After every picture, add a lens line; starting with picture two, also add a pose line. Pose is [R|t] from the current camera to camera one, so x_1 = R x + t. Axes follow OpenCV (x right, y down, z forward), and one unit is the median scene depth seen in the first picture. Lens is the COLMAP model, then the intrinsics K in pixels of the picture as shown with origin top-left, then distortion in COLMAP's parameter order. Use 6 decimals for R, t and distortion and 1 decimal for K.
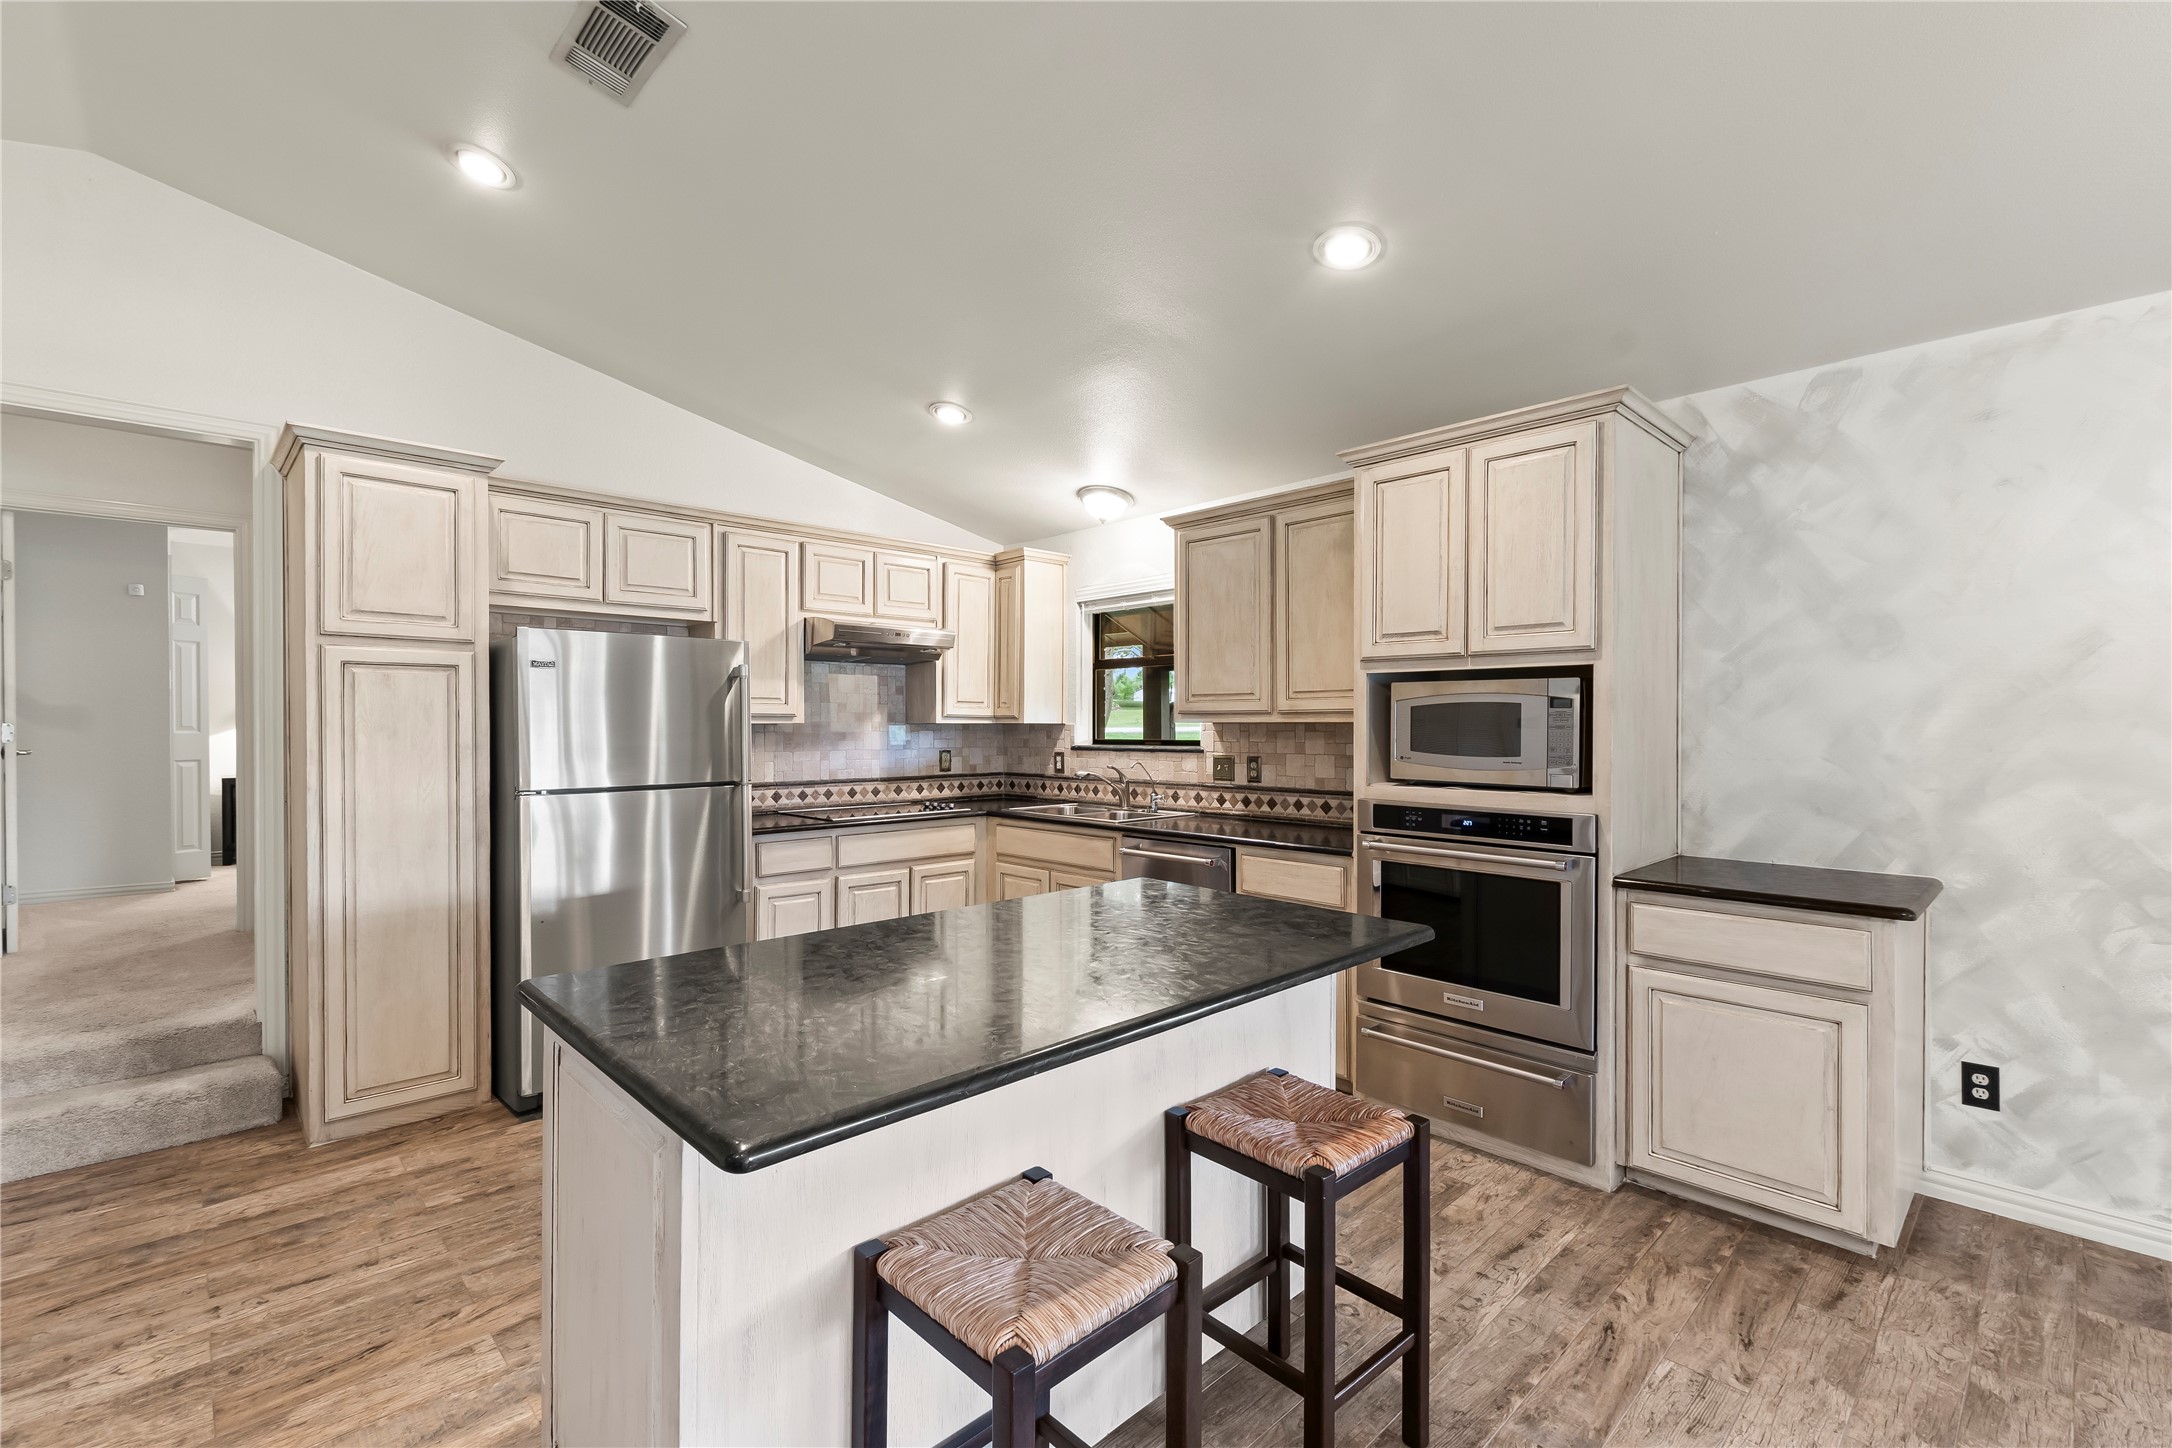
lens RADIAL K [[940.7, 0, 1082.3], [0, 940.7, 726.7], [0, 0, 1]] dist [0.005713, -0.001047]
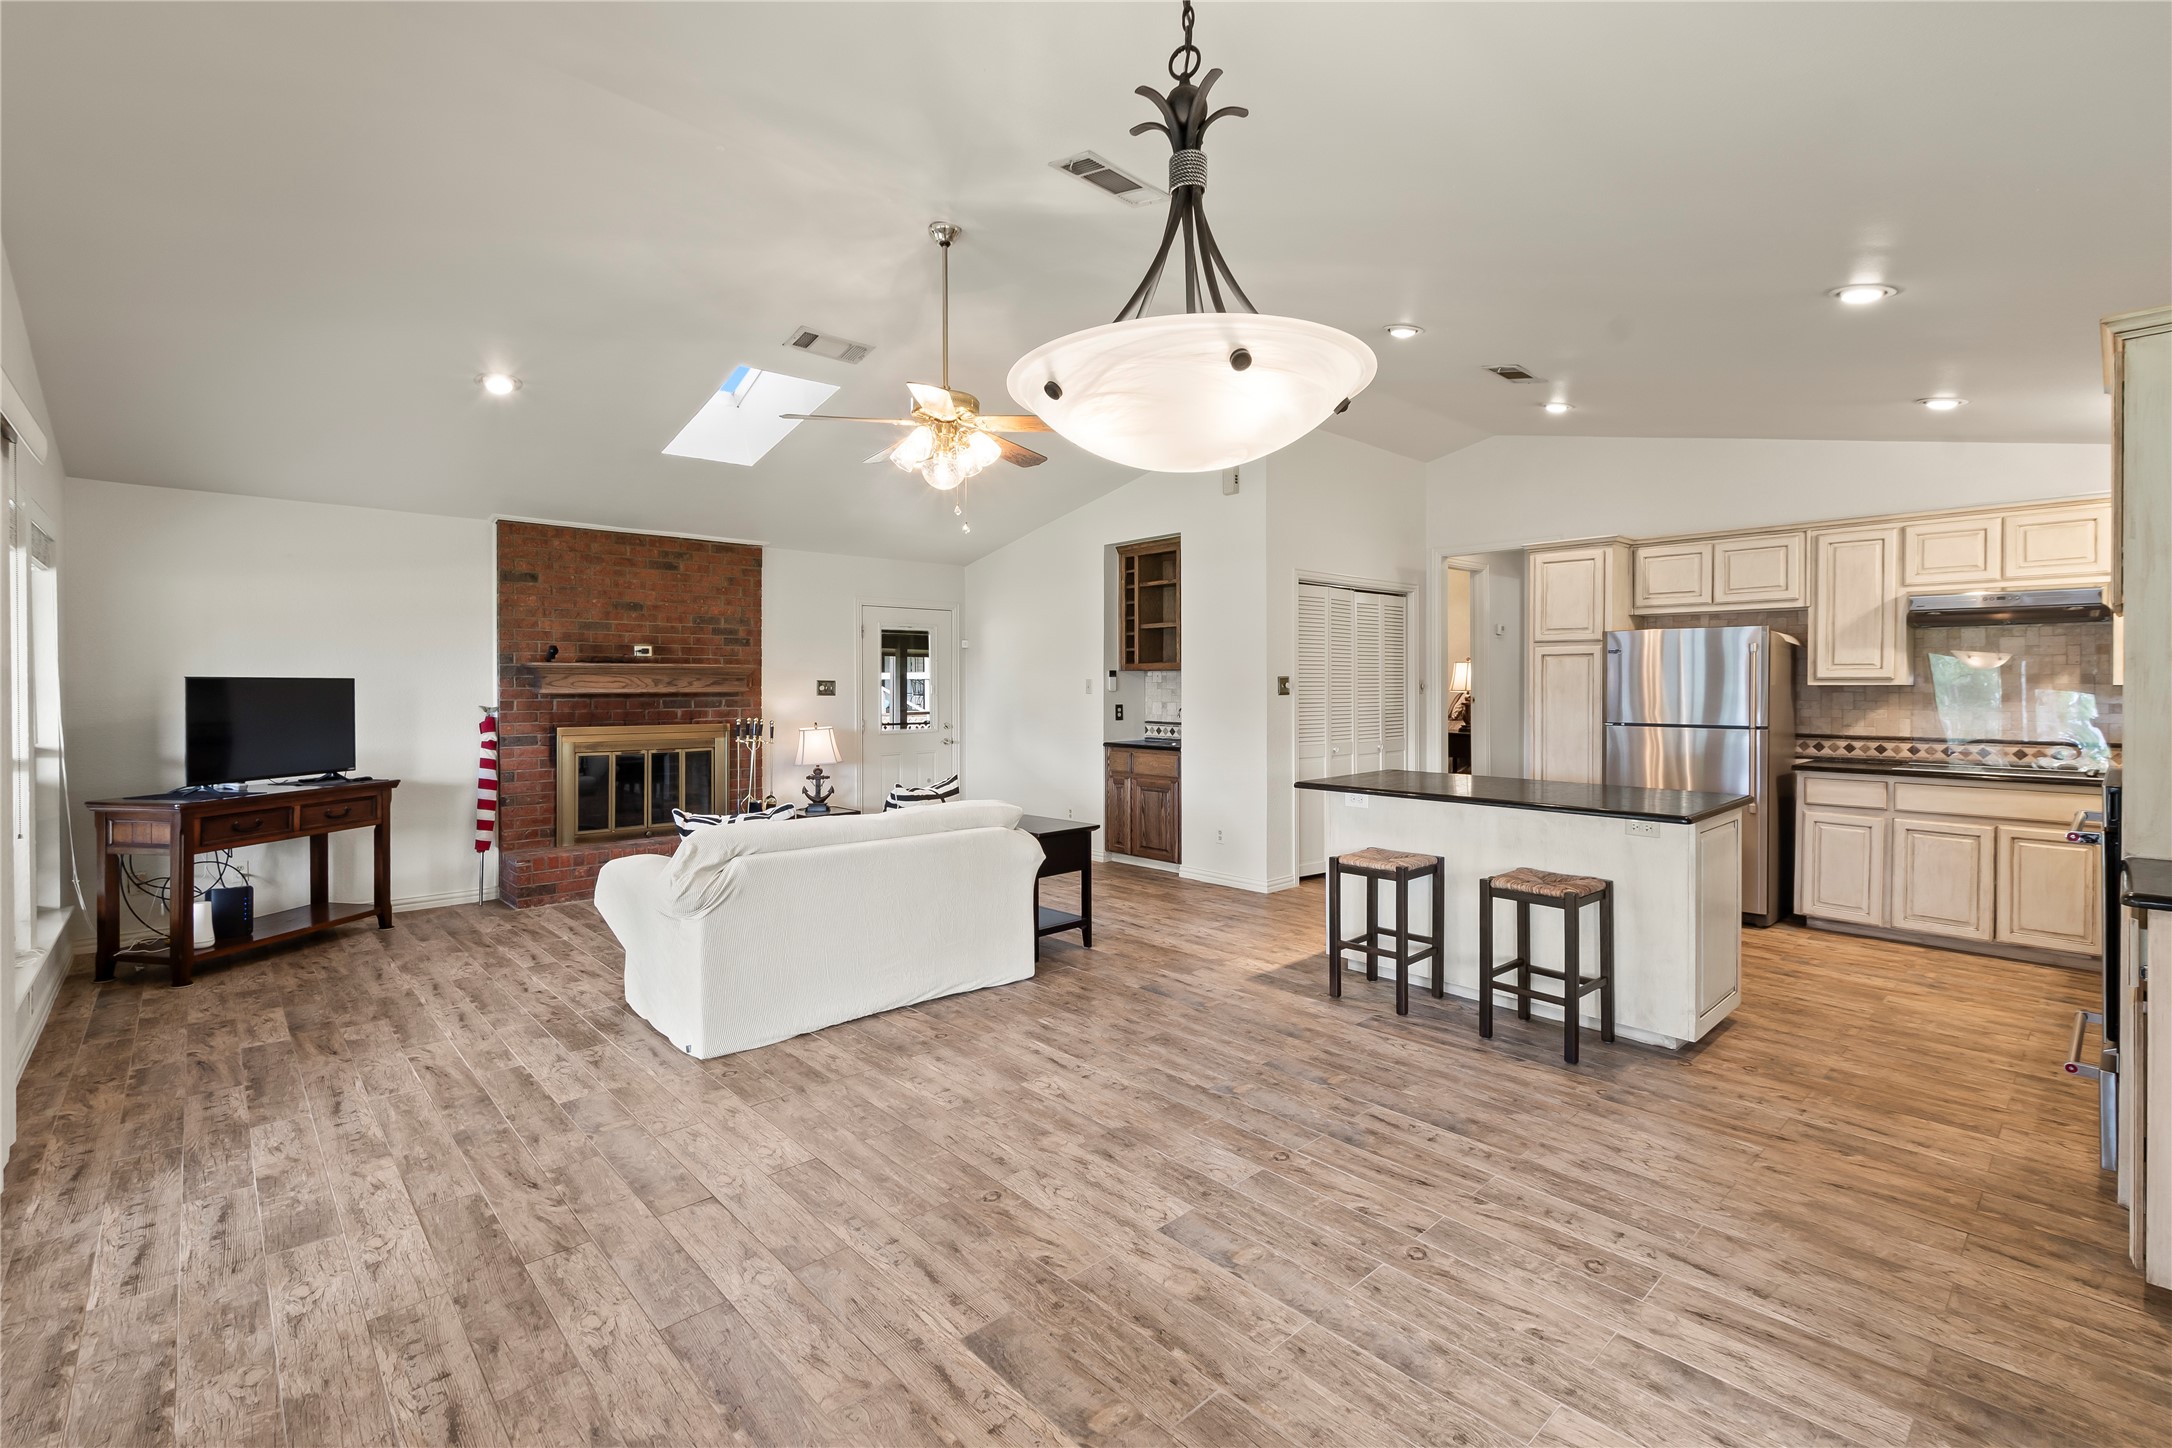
lens RADIAL K [[940.7, 0, 1076.1], [0, 940.7, 680.9], [0, 0, 1]] dist [0.005713, -0.001047]
pose [[-0.009593, -0.005119, -0.999941, 0.927608], [-0.004776, 0.999976, -0.005074, 0.001970], [0.999943, 0.004727, -0.009617, 0.007170]]
